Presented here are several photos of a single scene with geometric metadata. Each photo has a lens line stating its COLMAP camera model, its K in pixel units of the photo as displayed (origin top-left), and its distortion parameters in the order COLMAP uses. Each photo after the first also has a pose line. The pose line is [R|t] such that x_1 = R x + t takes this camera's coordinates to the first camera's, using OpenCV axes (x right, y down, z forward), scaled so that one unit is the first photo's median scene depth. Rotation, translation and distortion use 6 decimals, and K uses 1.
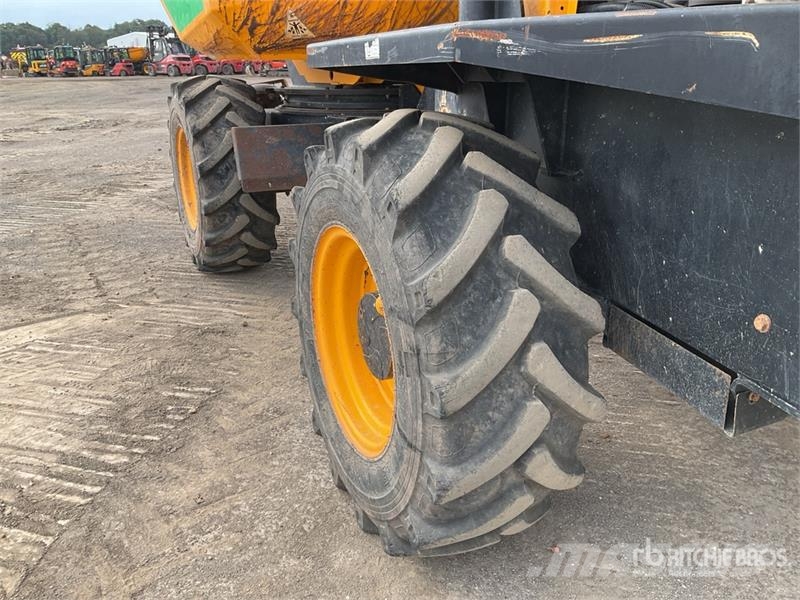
lens RADIAL K [[655.9, 0, 400.0], [0, 655.9, 300.0], [0, 0, 1]] dist [0.087506, -0.173322]
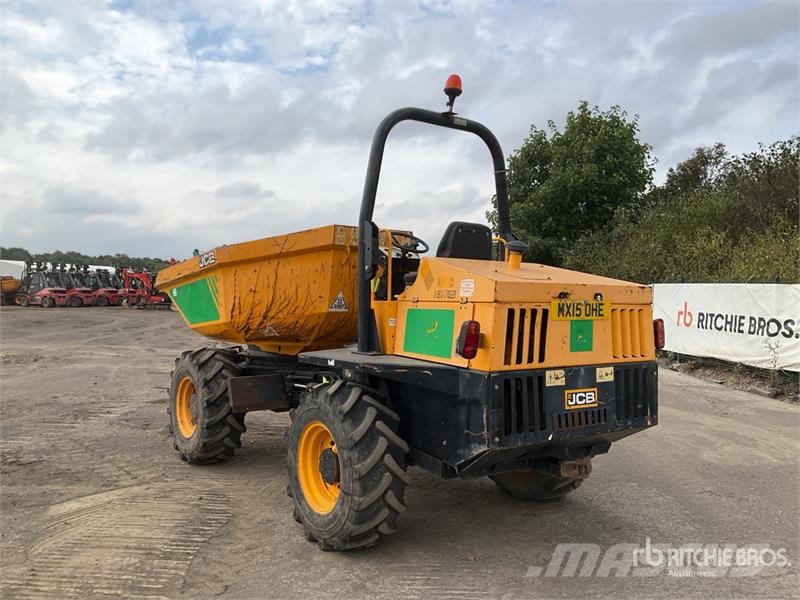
lens RADIAL K [[829.9, 0, 400.0], [0, 829.9, 300.0], [0, 0, 1]] dist [0.143651, -0.878733]
pose [[0.983474, 0.007246, 0.180904, -0.411812], [0.047600, 0.953698, -0.296977, 0.484986], [-0.174679, 0.300680, 0.937592, -2.656731]]
